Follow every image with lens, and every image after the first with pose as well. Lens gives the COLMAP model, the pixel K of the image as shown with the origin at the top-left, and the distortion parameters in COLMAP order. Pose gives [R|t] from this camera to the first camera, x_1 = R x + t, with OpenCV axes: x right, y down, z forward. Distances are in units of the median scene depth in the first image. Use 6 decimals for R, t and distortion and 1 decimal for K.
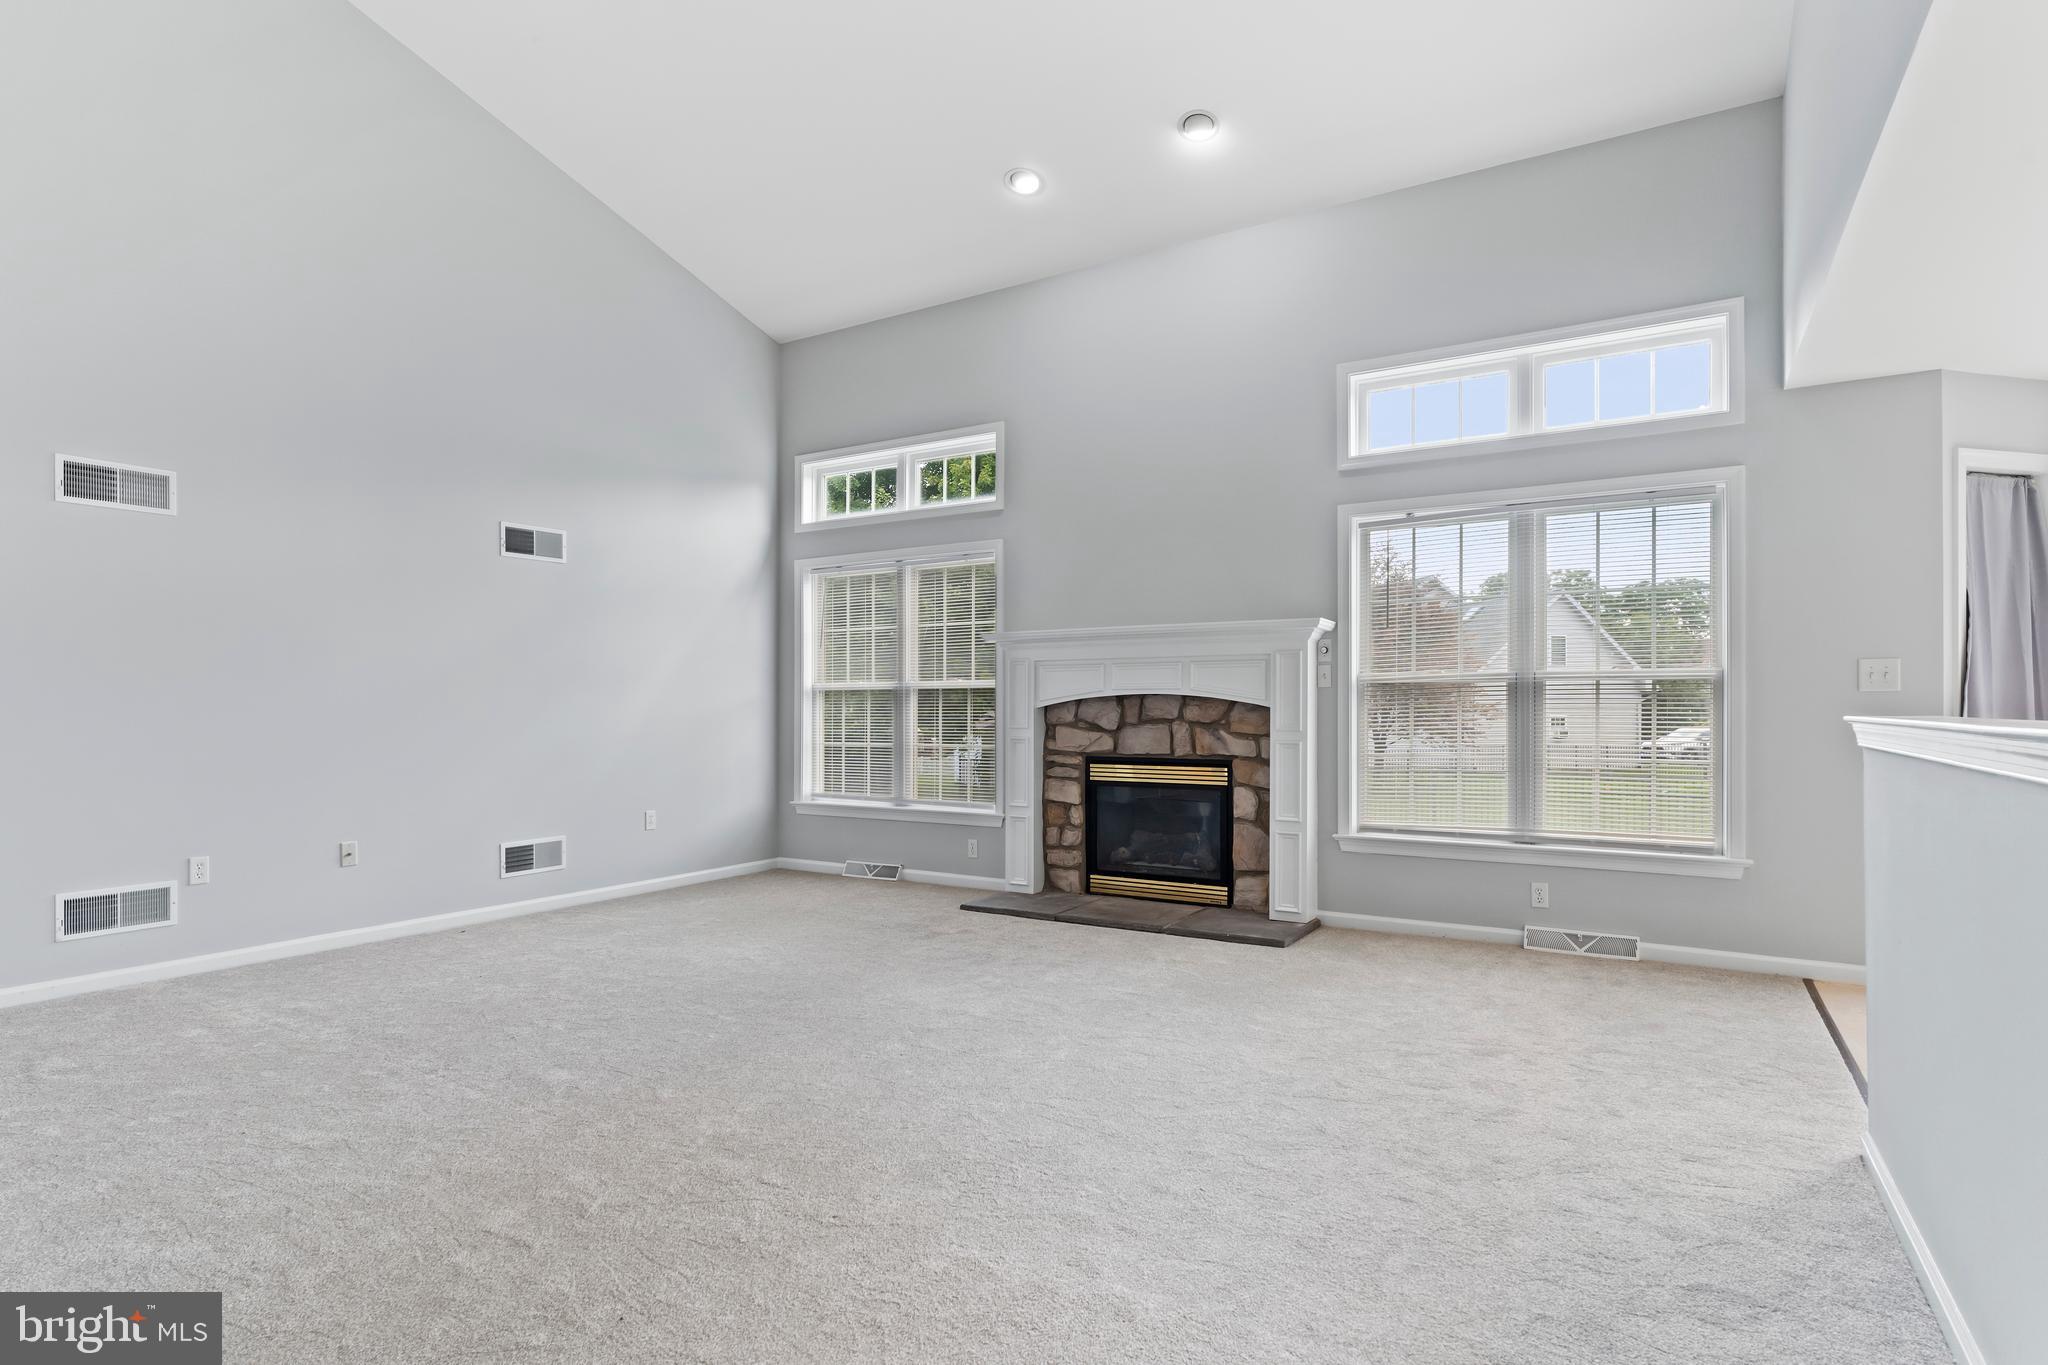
lens RADIAL K [[1045.1, 0, 1040.7], [0, 1045.1, 707.2], [0, 0, 1]] dist [-0.005598, -0.000081]
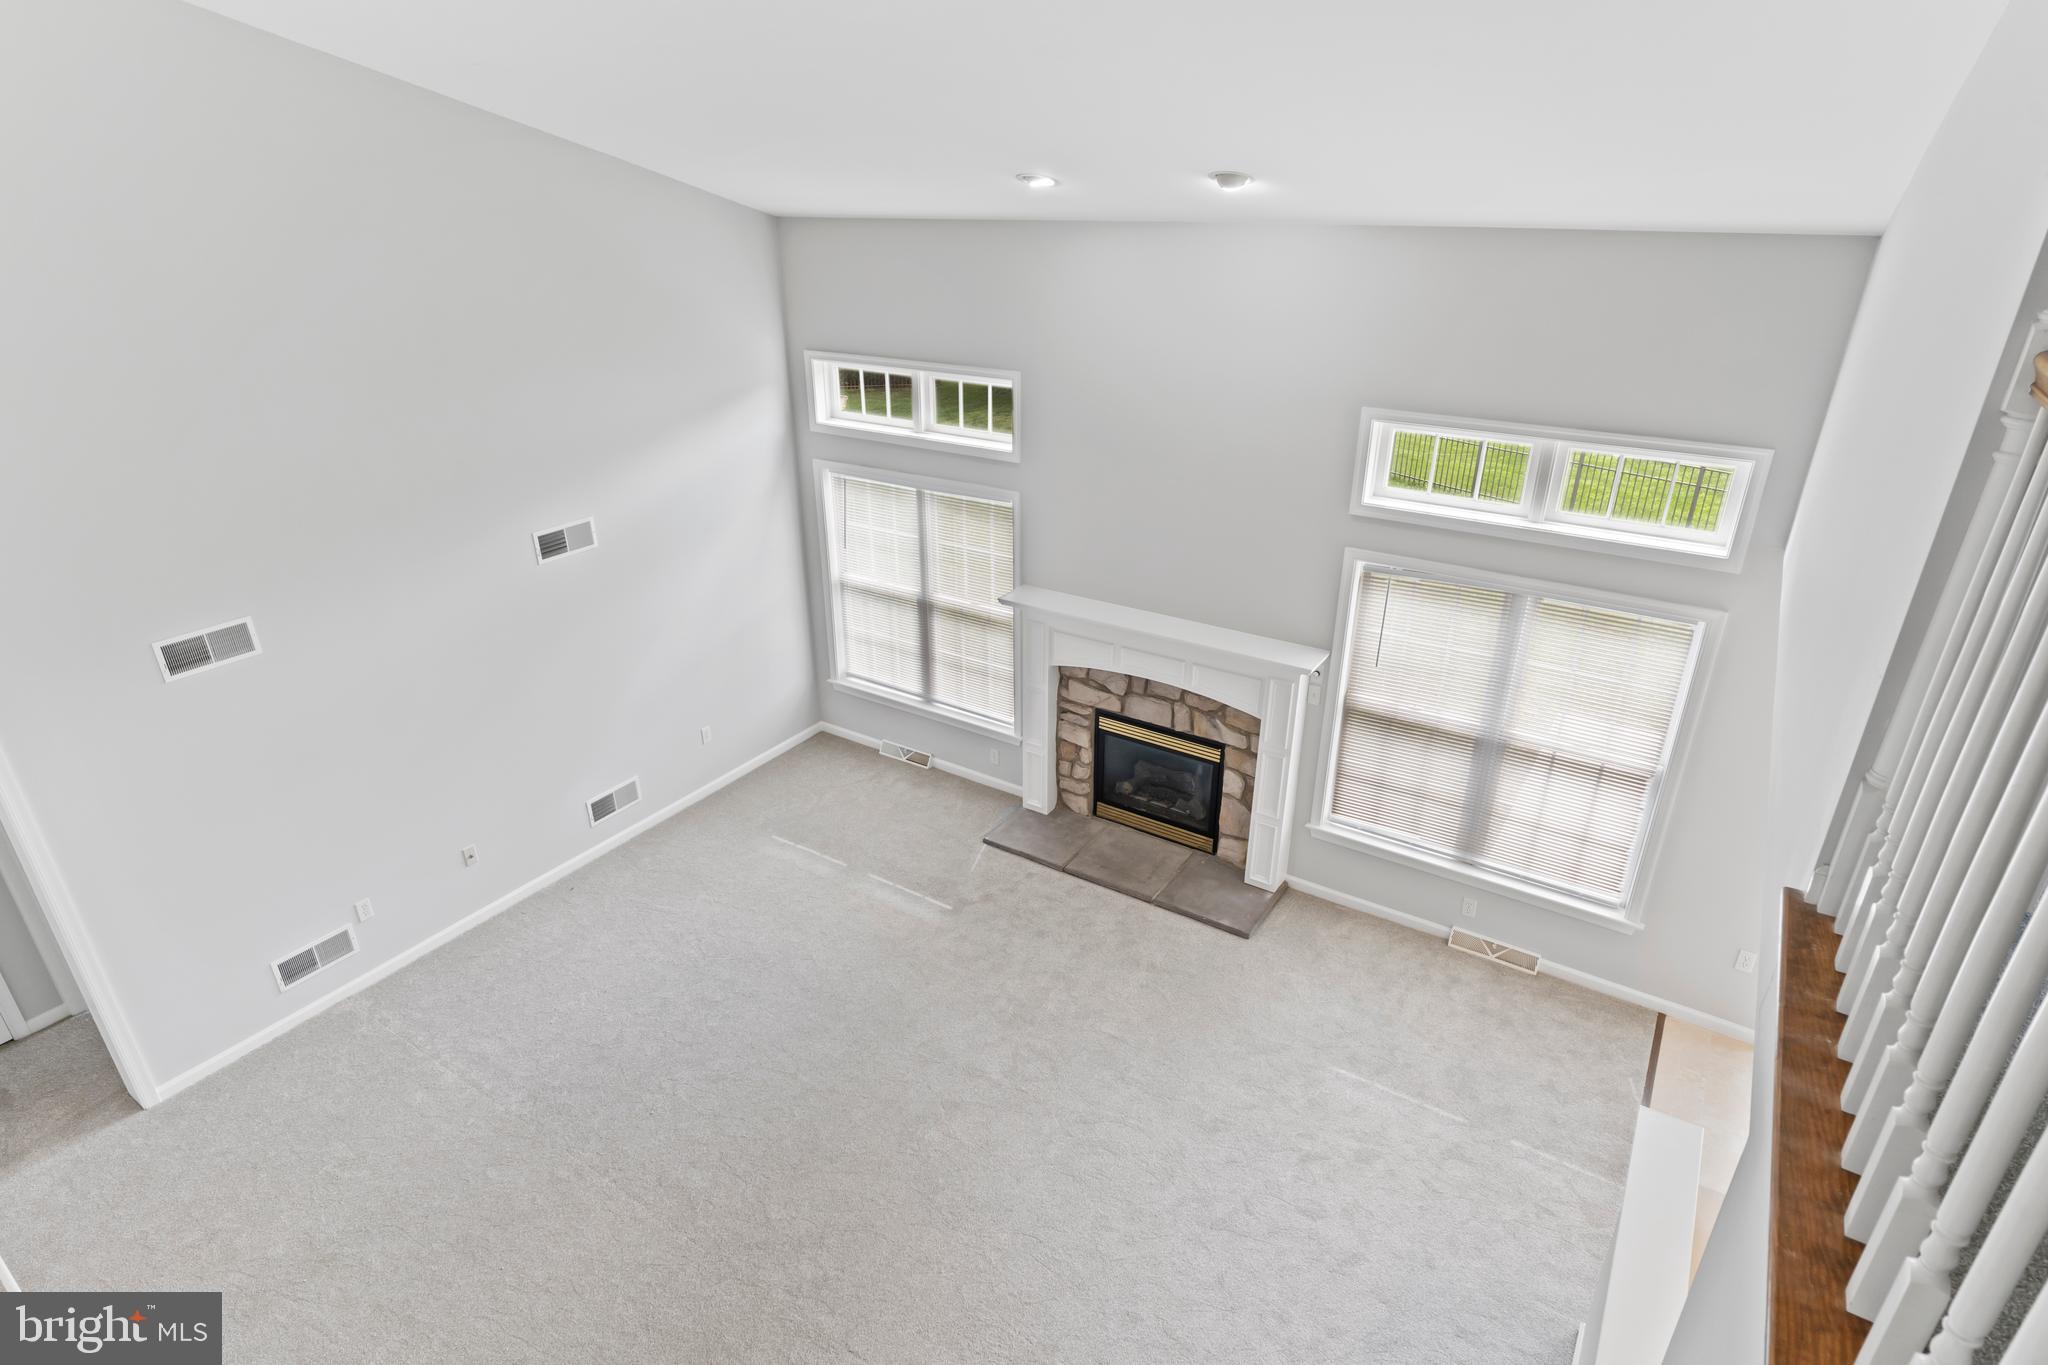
lens RADIAL K [[1084.7, 0, 1046.4], [0, 1084.7, 676.3], [0, 0, 1]] dist [-0.002048, -0.001053]
pose [[0.999491, 0.018337, -0.026123, 0.021964], [-0.005742, 0.908440, 0.417975, -0.485364], [0.031396, -0.417612, 0.908083, -0.019827]]
